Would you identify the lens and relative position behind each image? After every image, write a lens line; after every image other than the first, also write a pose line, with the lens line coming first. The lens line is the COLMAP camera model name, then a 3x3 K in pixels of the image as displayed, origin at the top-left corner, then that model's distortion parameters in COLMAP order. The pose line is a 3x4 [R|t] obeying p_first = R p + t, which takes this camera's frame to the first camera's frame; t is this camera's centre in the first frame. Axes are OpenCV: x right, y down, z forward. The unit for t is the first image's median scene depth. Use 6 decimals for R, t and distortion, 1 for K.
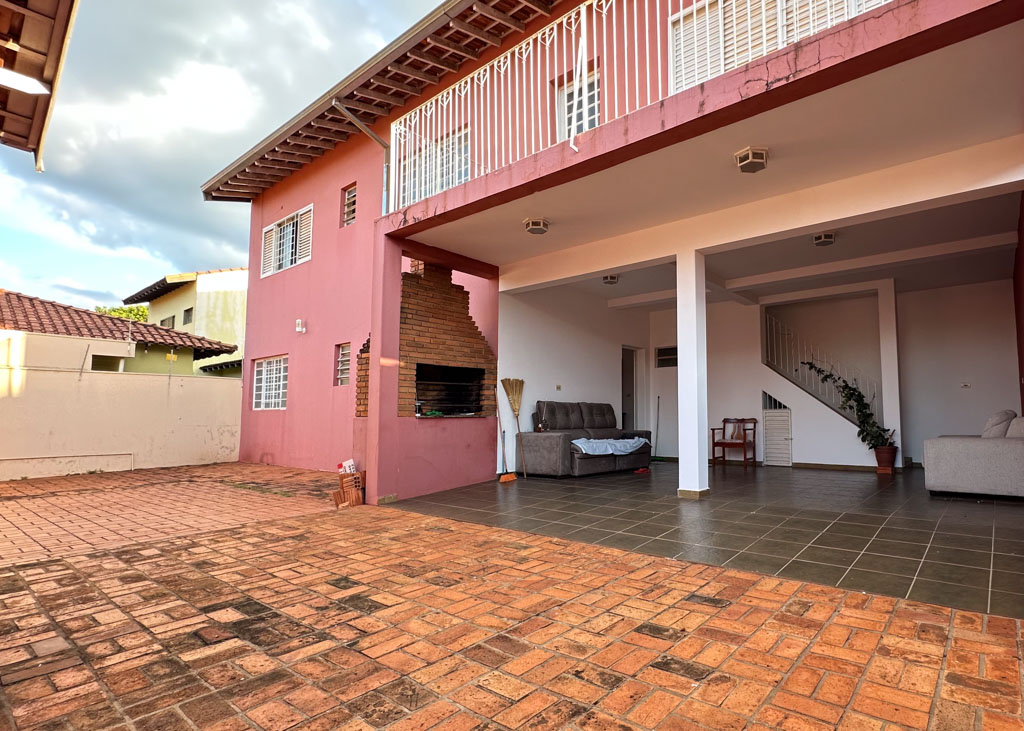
lens RADIAL K [[537.9, 0, 597.0], [0, 537.9, 387.2], [0, 0, 1]] dist [-0.005988, 0.000121]
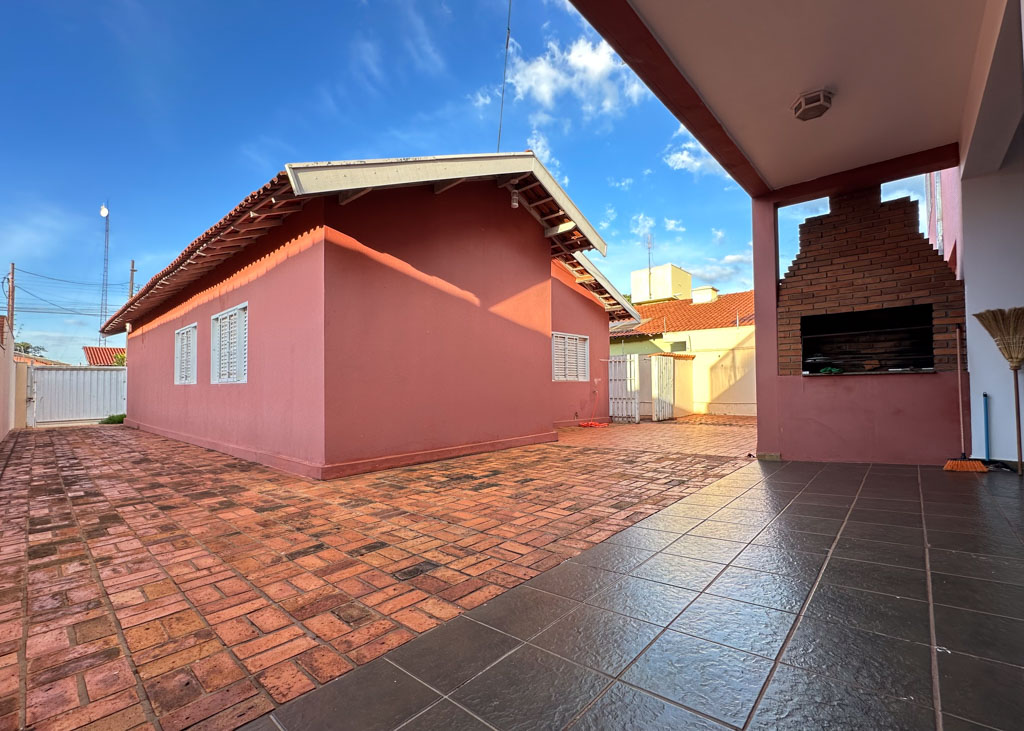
lens RADIAL K [[436.3, 0, 527.4], [0, 436.3, 373.7], [0, 0, 1]] dist [-0.003320, 0.000137]
pose [[-0.077369, -0.016540, -0.996865, 0.493430], [0.070093, 0.997298, -0.021987, 0.040210], [0.994536, -0.071574, -0.076001, 0.651071]]
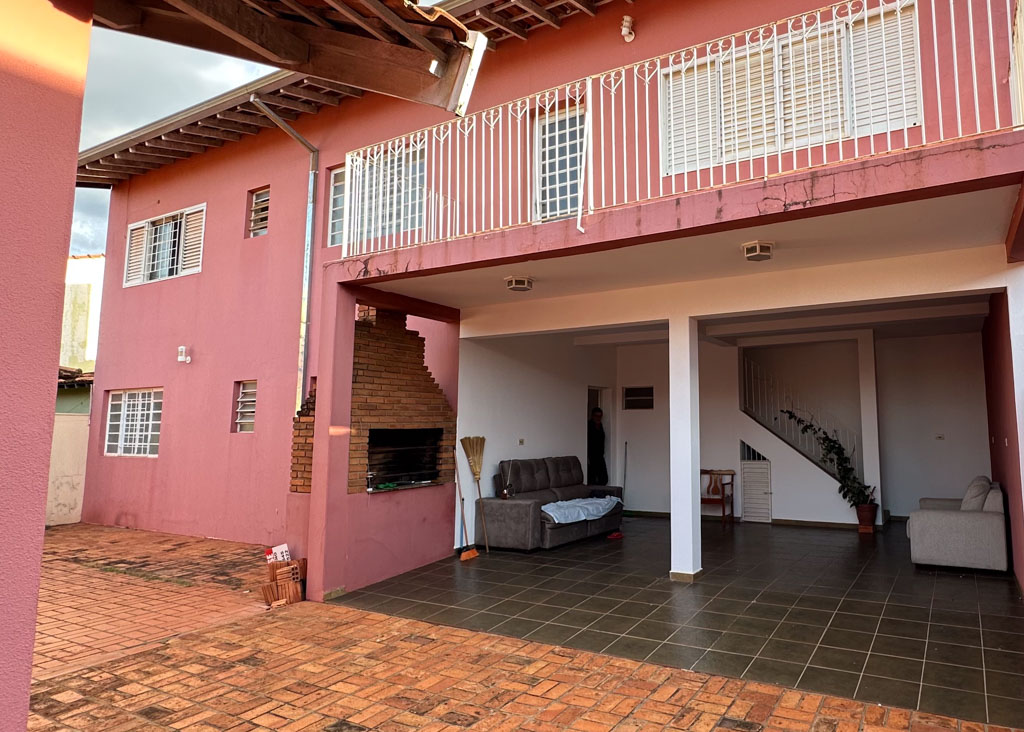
lens RADIAL K [[640.3, 0, 632.4], [0, 640.3, 367.3], [0, 0, 1]] dist [-0.006967, 0.001041]
pose [[0.984851, 0.015179, 0.172734, -0.110370], [-0.008512, 0.999192, -0.039275, -0.119289], [-0.173191, 0.037210, 0.984185, -0.095506]]
